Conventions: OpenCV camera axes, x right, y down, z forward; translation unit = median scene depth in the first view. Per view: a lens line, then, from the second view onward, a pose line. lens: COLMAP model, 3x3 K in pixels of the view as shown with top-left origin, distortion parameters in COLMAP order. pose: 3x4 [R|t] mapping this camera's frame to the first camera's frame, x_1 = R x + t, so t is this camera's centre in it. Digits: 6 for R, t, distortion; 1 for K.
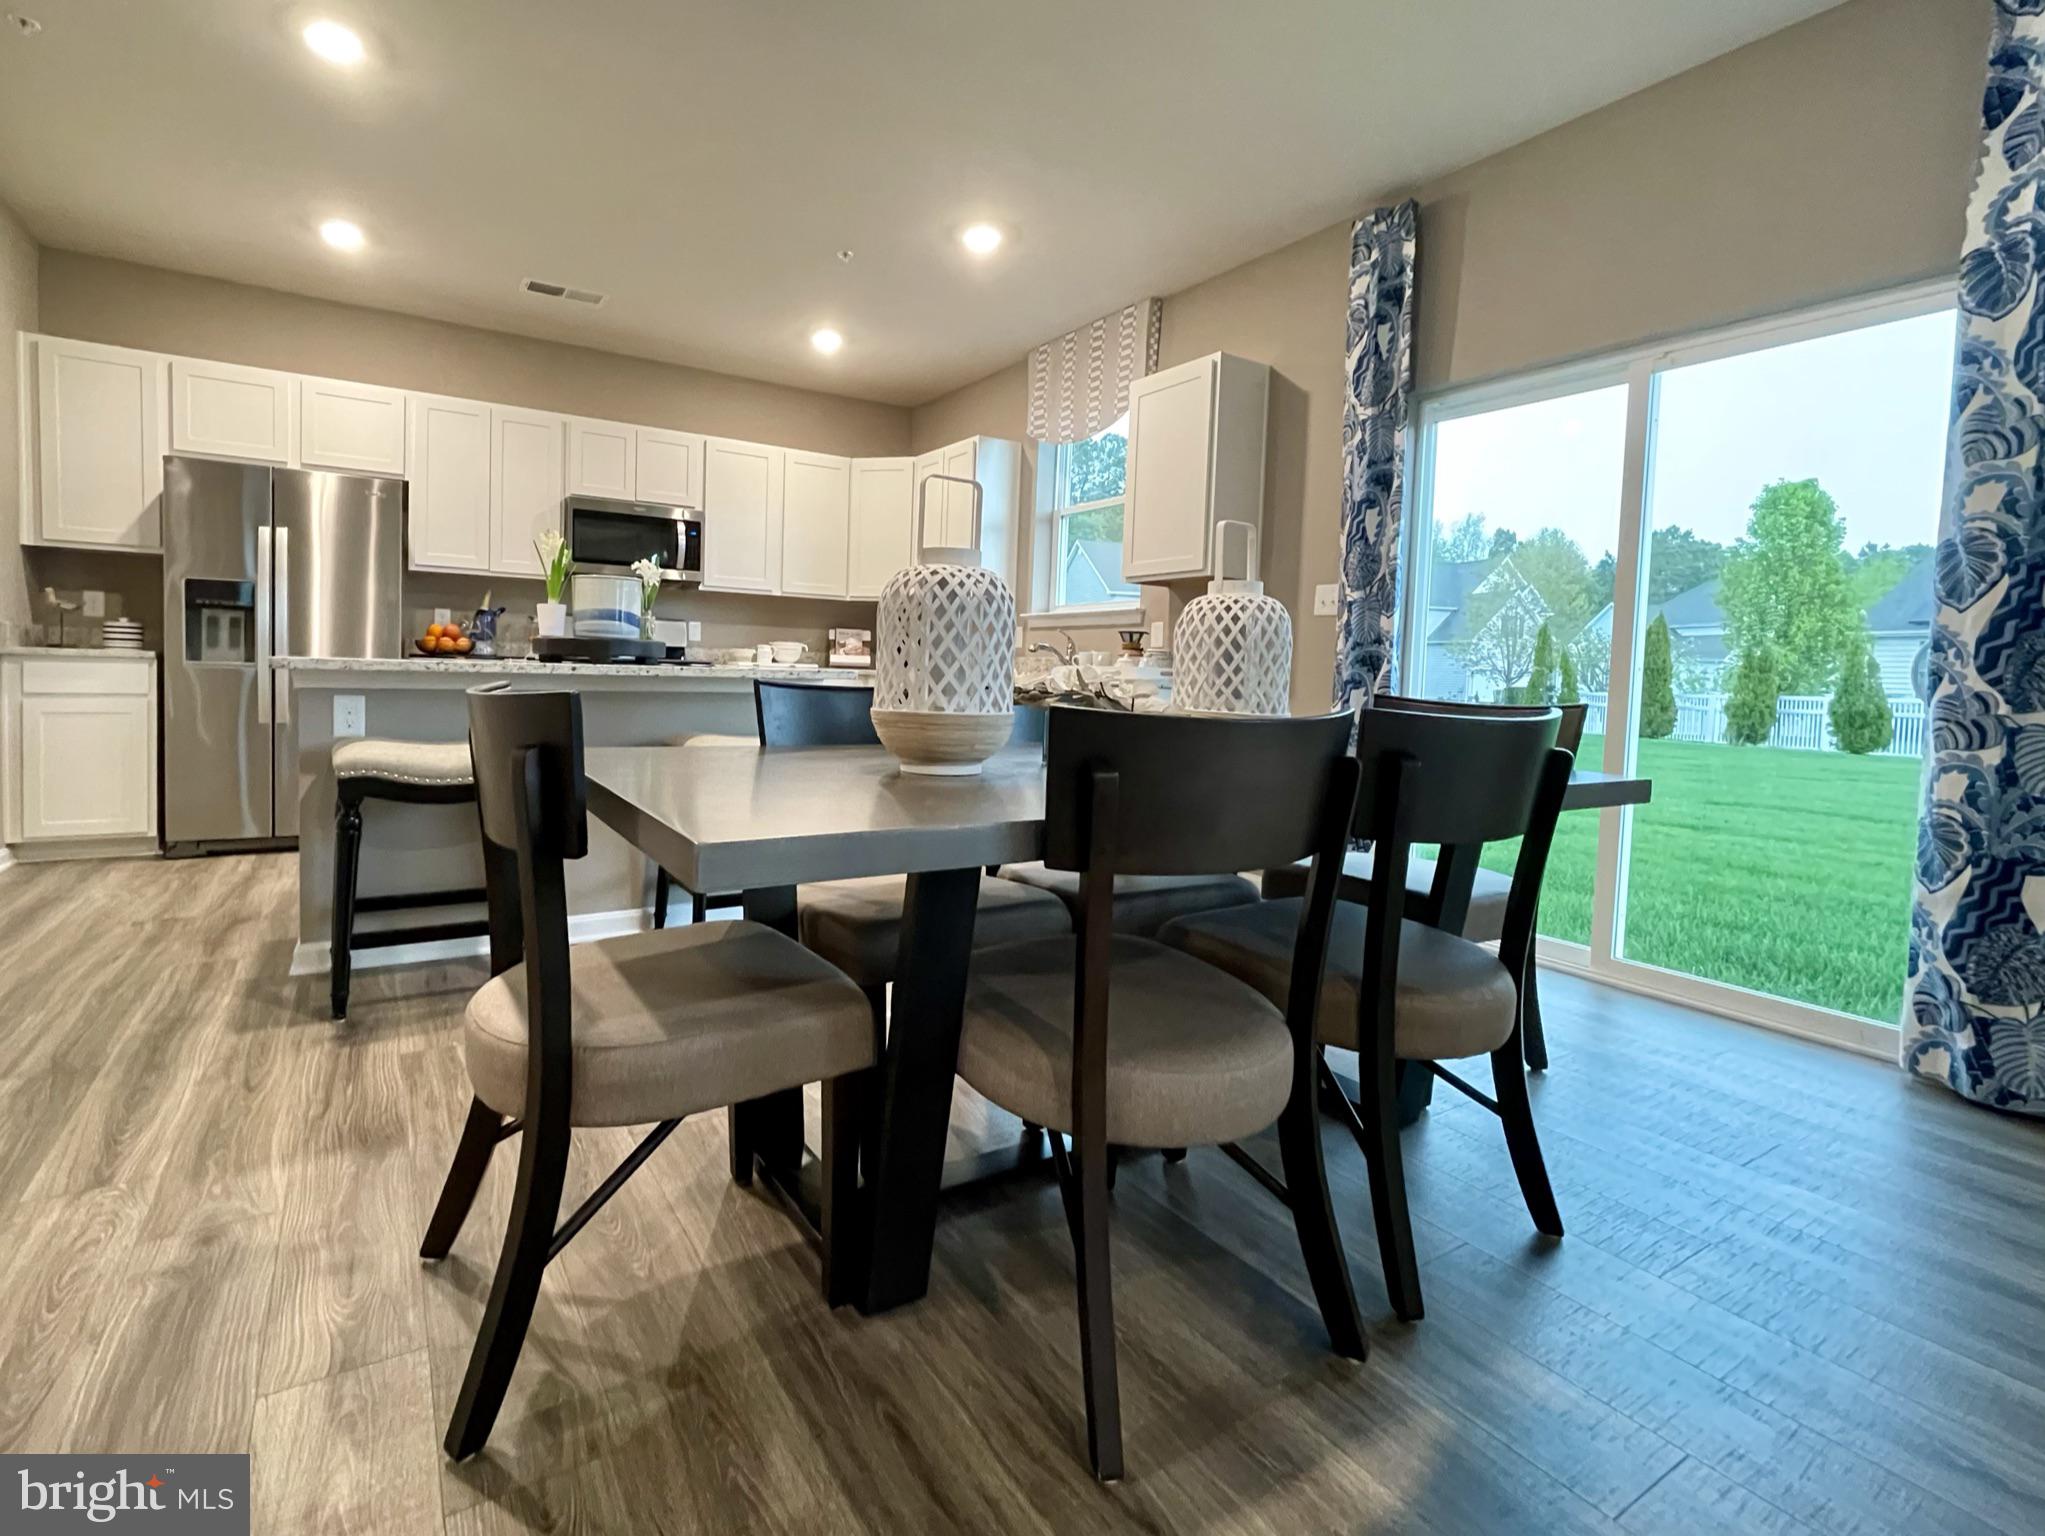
lens RADIAL K [[948.9, 0, 929.4], [0, 948.9, 720.2], [0, 0, 1]] dist [-0.000584, 0.000196]
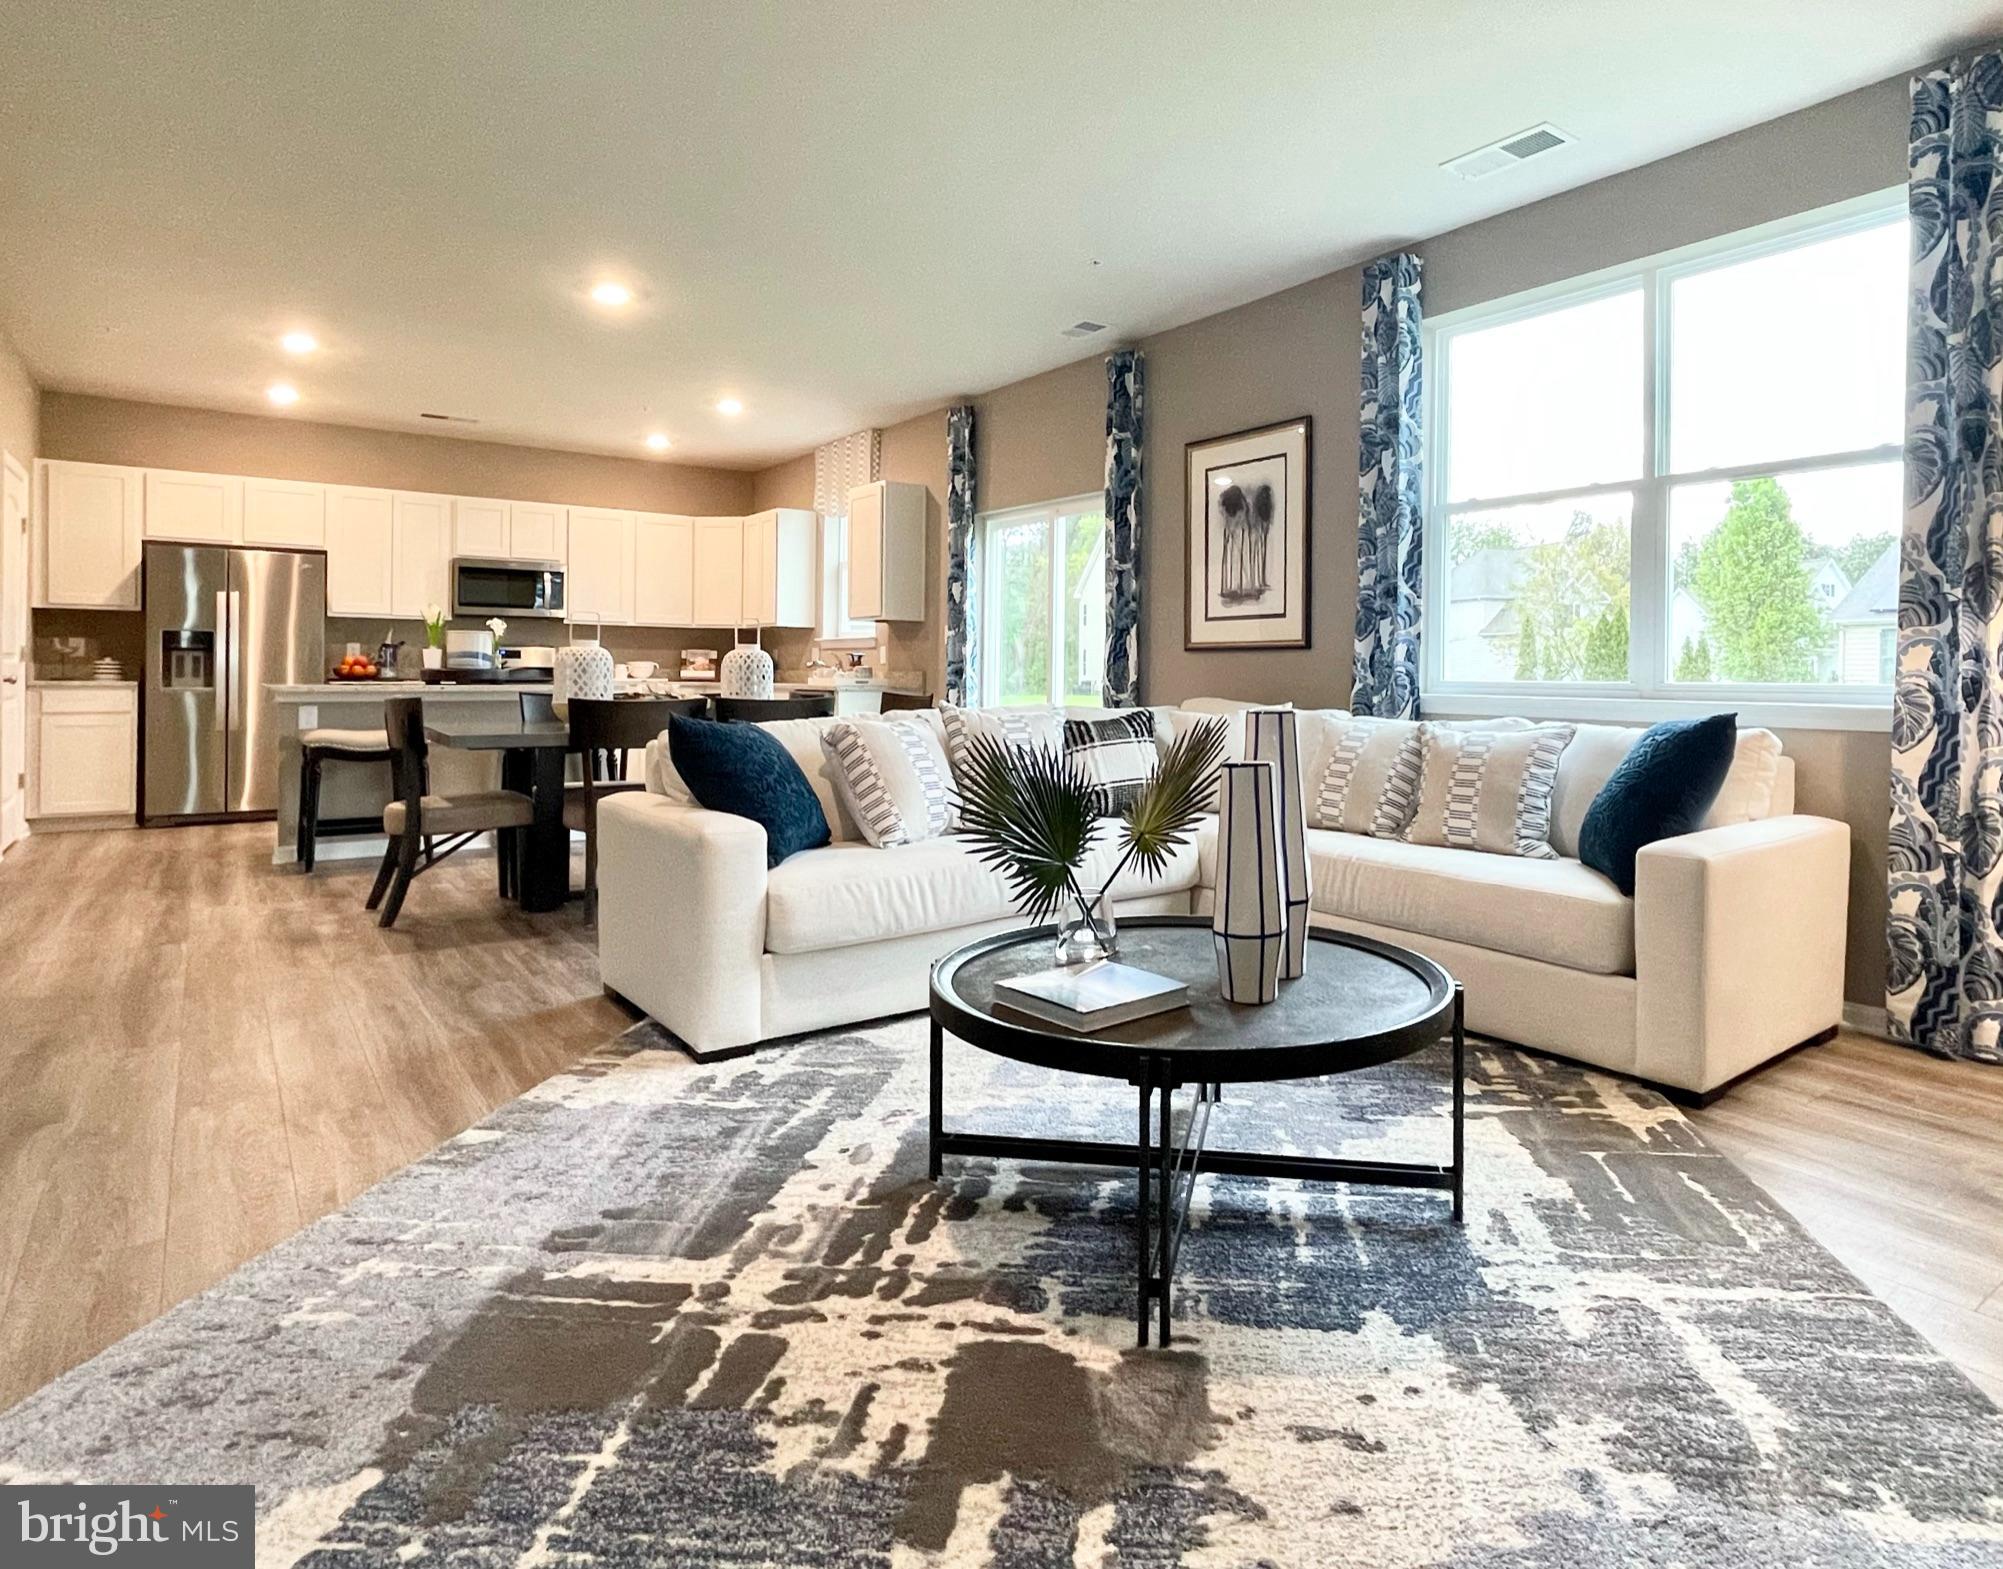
lens RADIAL K [[1160.8, 0, 1128.3], [0, 1160.8, 680.7], [0, 0, 1]] dist [-0.004216, 0.004432]
pose [[0.990729, -0.021334, 0.134166, 0.374481], [0.027619, 0.998598, -0.045162, 0.040905], [-0.133014, 0.048449, 0.989929, -0.819246]]
